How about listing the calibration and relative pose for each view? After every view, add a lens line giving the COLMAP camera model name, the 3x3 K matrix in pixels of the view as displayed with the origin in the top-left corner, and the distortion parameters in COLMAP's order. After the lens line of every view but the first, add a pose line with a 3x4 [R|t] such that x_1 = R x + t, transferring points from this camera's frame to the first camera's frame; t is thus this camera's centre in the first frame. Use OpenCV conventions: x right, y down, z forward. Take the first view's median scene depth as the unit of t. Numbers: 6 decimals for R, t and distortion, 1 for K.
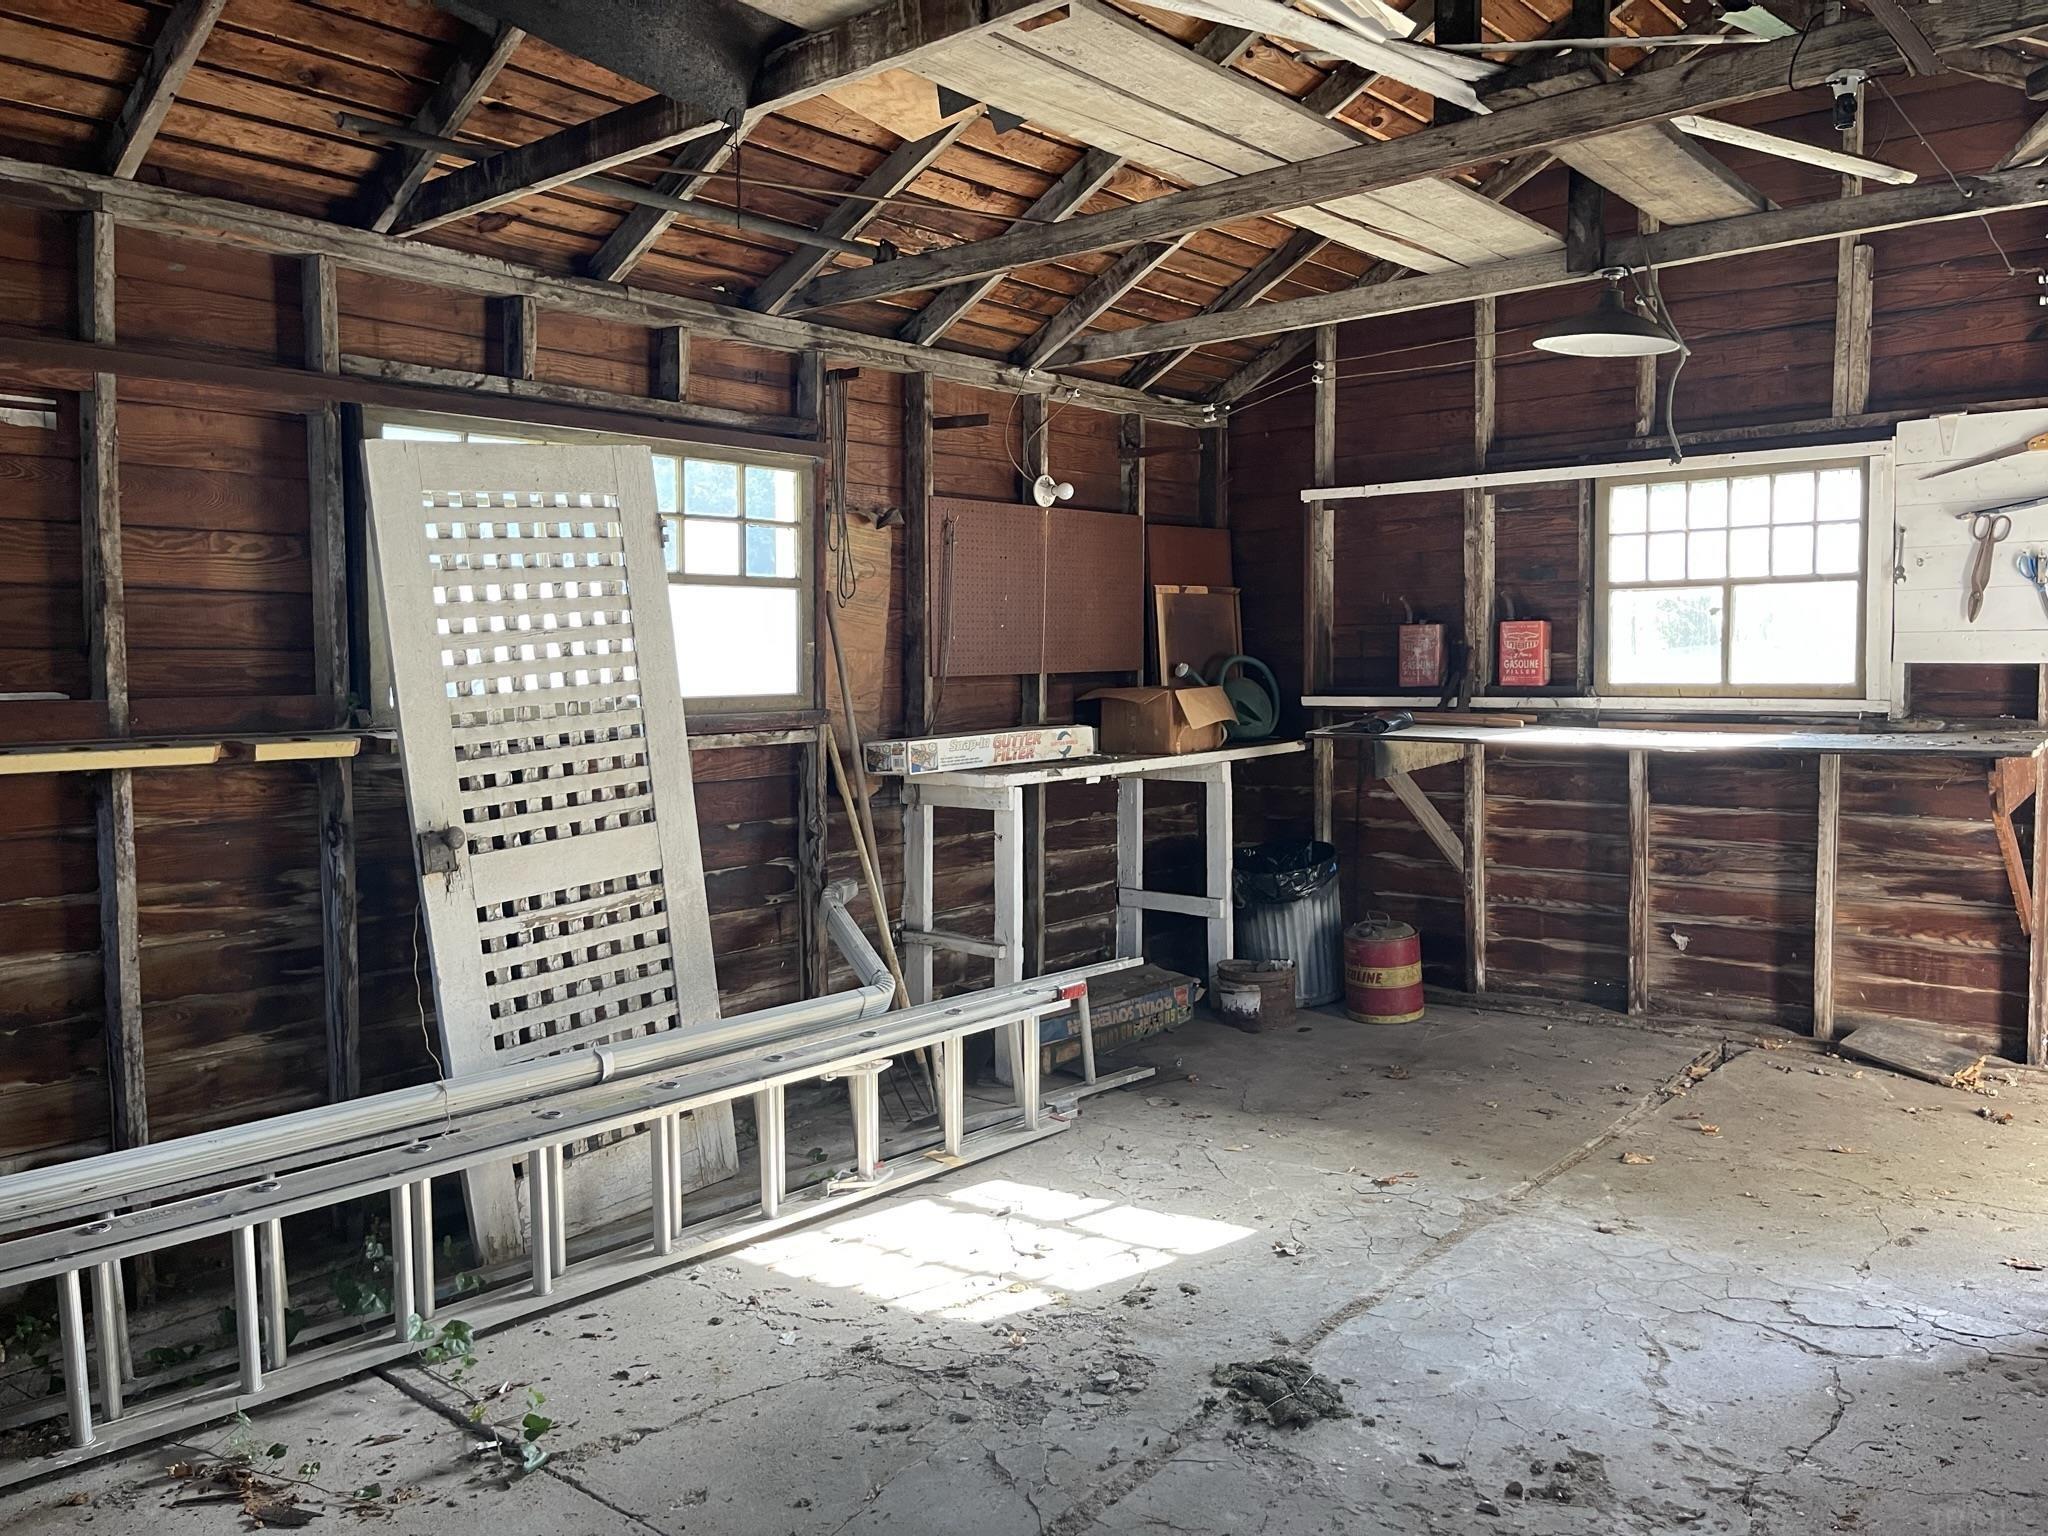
lens RADIAL K [[1559.5, 0, 1017.7], [0, 1559.5, 770.6], [0, 0, 1]] dist [0.072514, -0.094388]
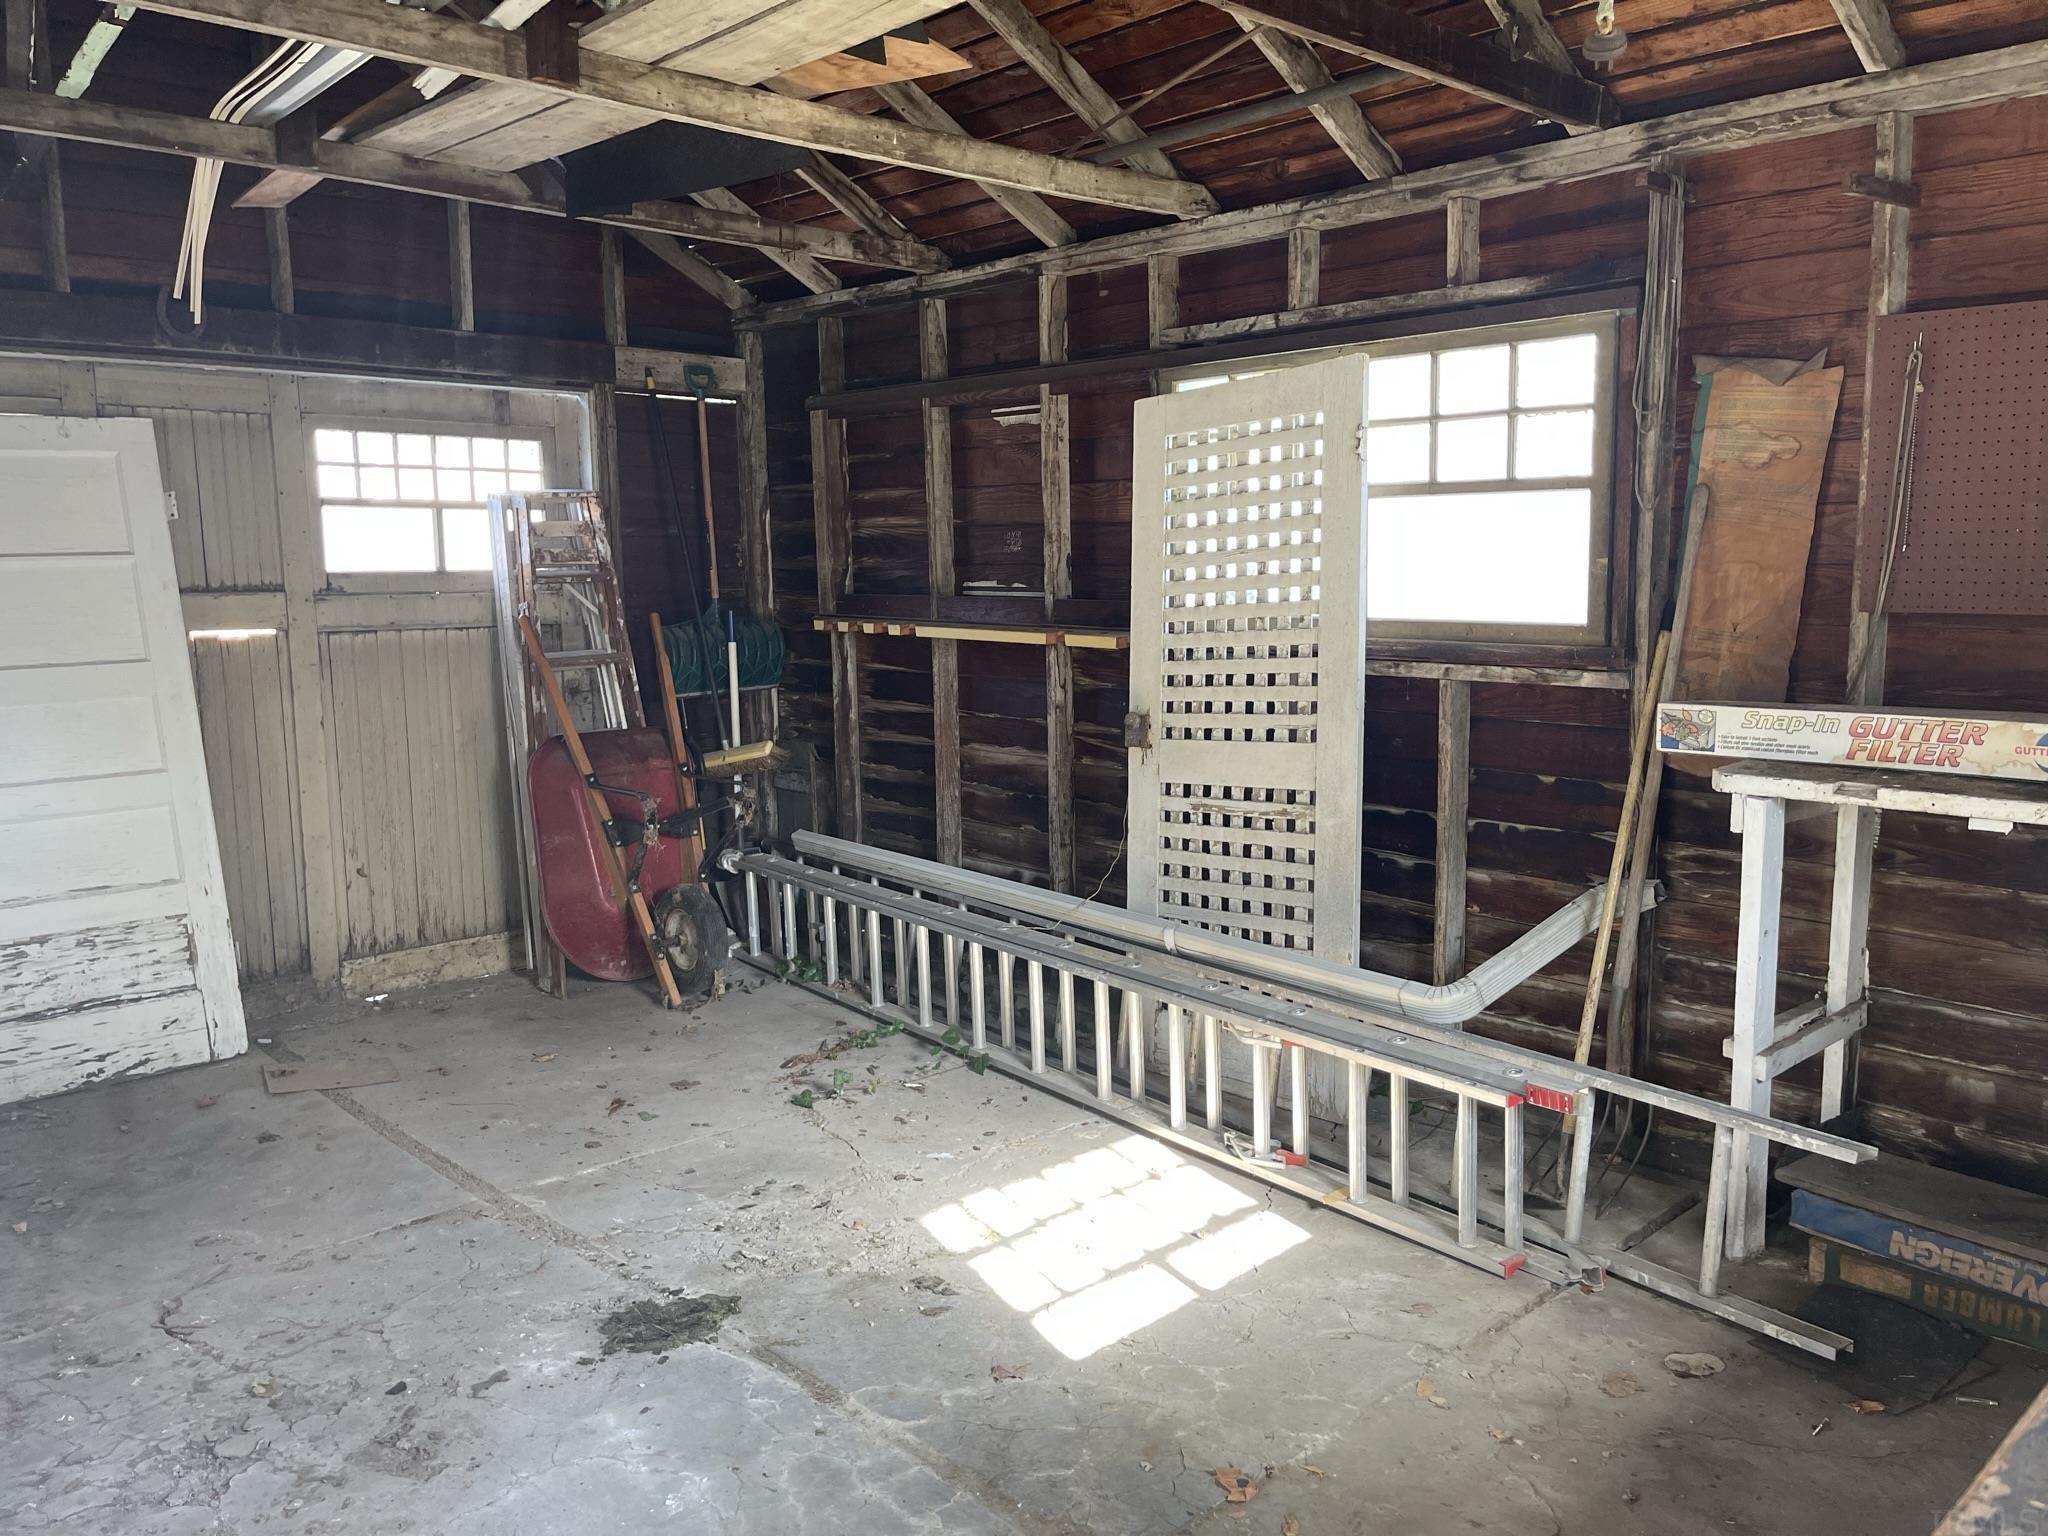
lens RADIAL K [[1555.6, 0, 1021.6], [0, 1555.6, 779.7], [0, 0, 1]] dist [0.070319, -0.081645]
pose [[-0.113743, 0.164885, -0.979732, 0.799608], [-0.056822, 0.983438, 0.172106, -0.109146], [0.991884, 0.075246, -0.102490, 0.956958]]
